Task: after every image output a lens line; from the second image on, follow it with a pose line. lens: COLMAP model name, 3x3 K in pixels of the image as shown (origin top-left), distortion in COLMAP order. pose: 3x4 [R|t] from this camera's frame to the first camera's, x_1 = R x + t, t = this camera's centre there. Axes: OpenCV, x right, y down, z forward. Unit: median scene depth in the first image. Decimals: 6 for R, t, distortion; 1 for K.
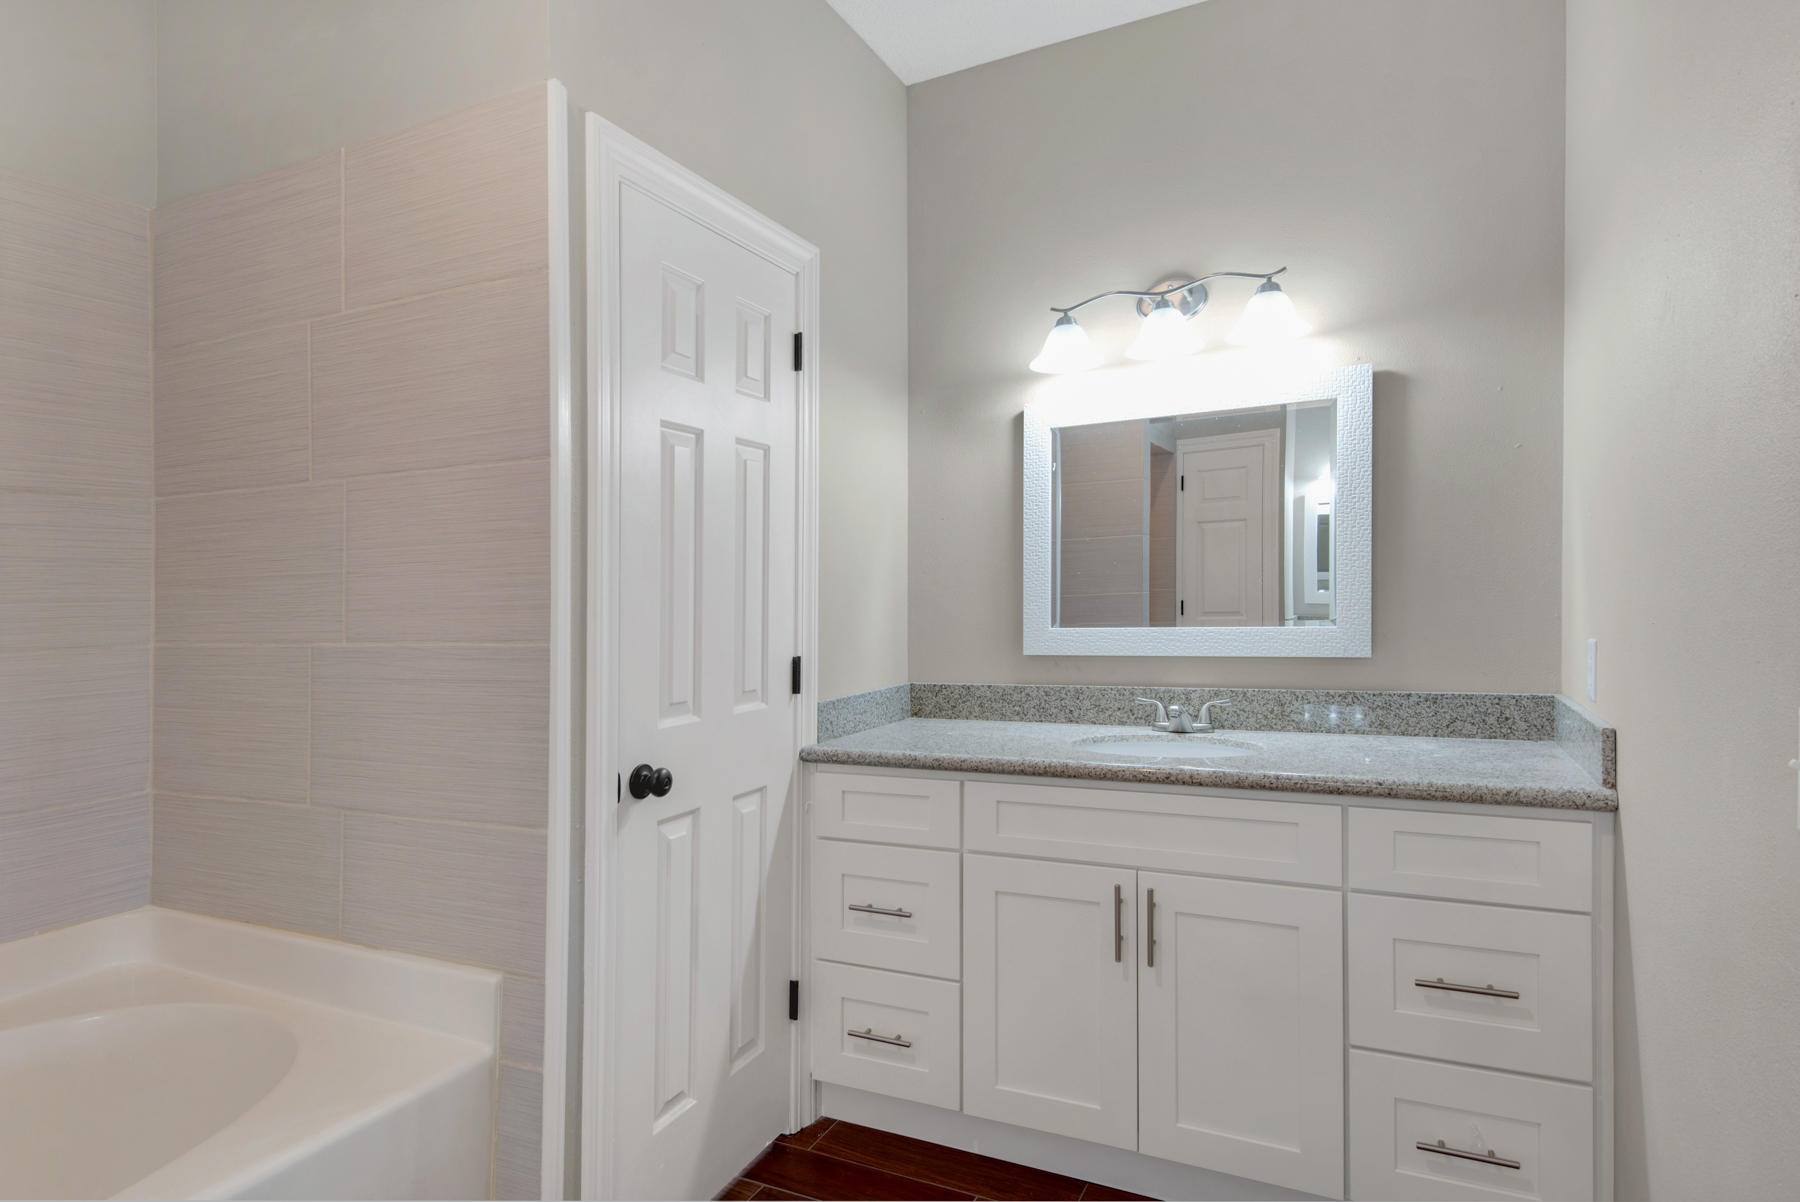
lens RADIAL K [[1017.0, 0, 835.7], [0, 1017.0, 596.9], [0, 0, 1]] dist [0.029728, -0.000113]
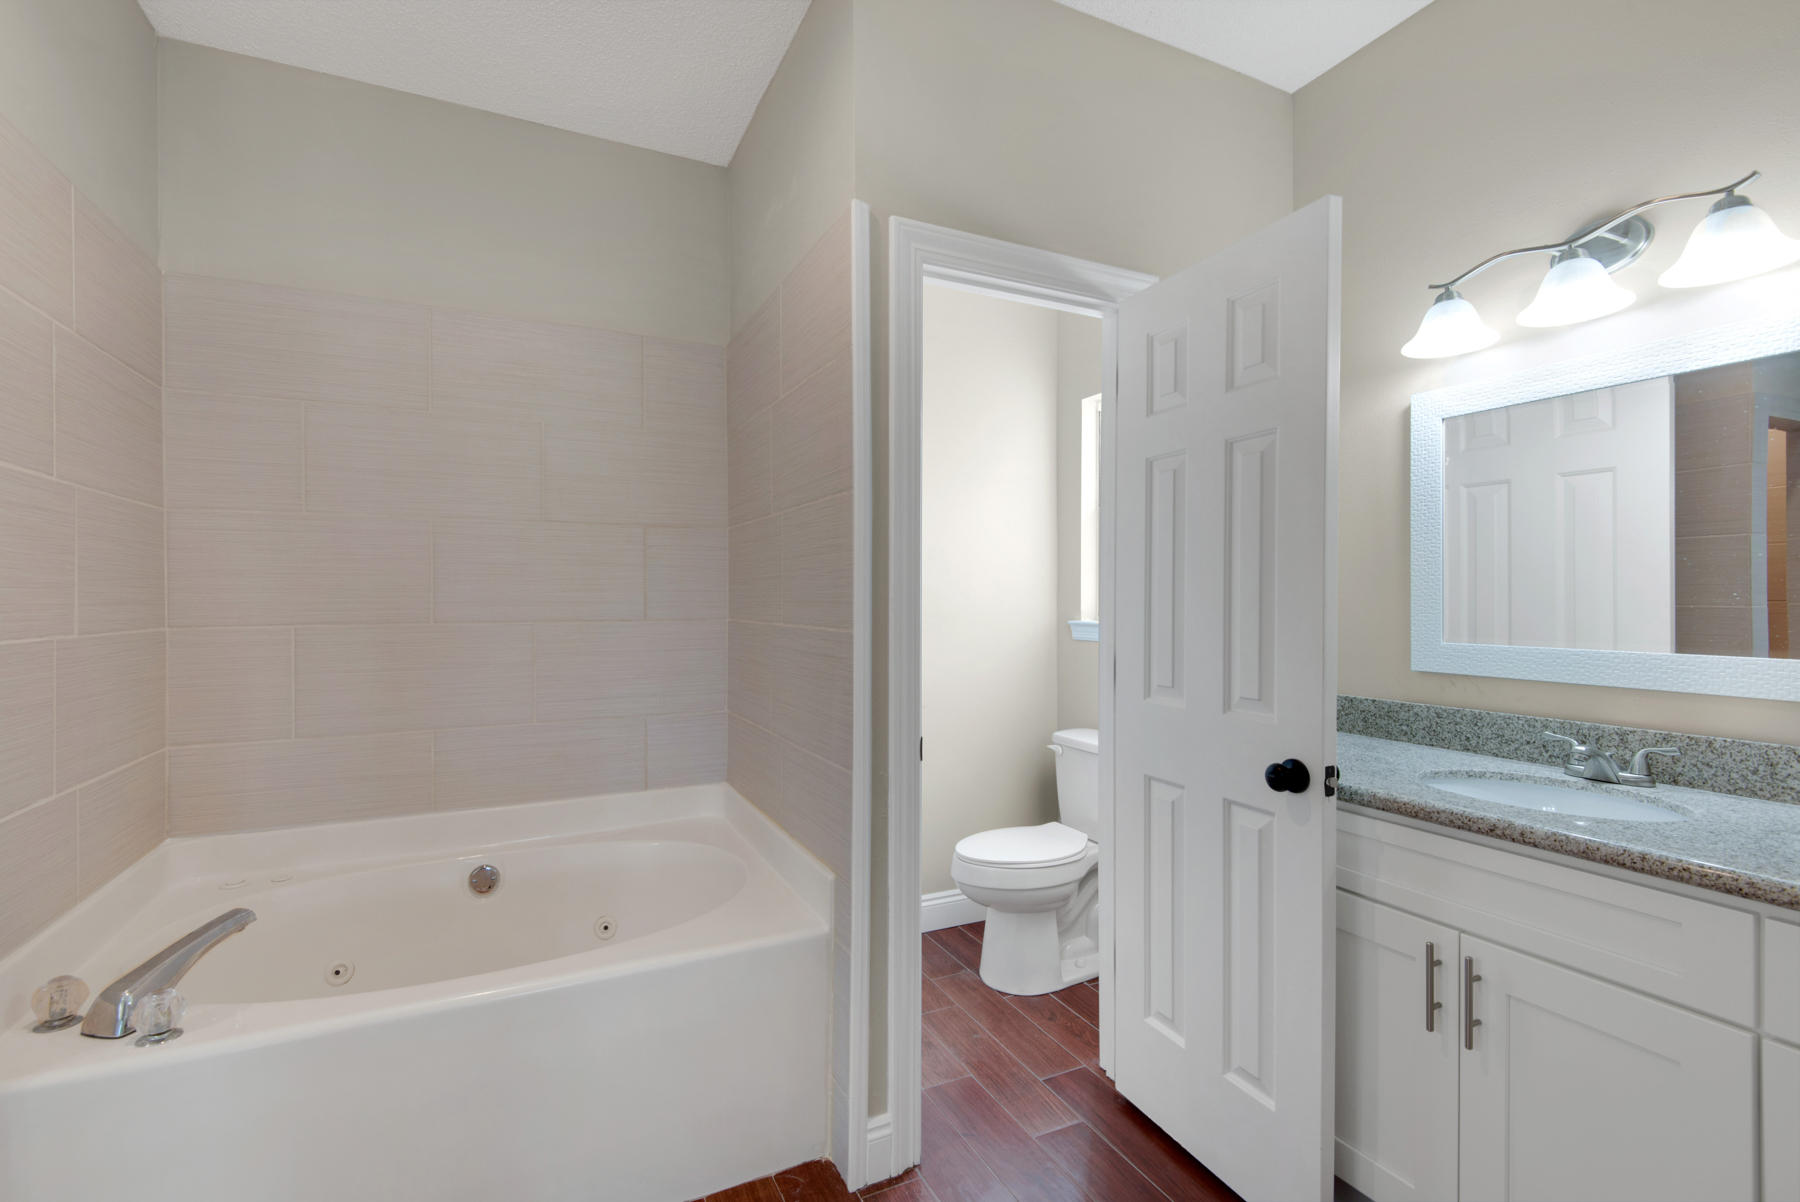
lens RADIAL K [[824.1, 0, 892.0], [0, 824.1, 588.9], [0, 0, 1]] dist [0.013003, -0.007048]
pose [[0.793339, 0.017705, -0.608523, 0.291208], [-0.020960, 0.999779, 0.001762, -0.007876], [0.608419, 0.011357, 0.793535, 0.141679]]
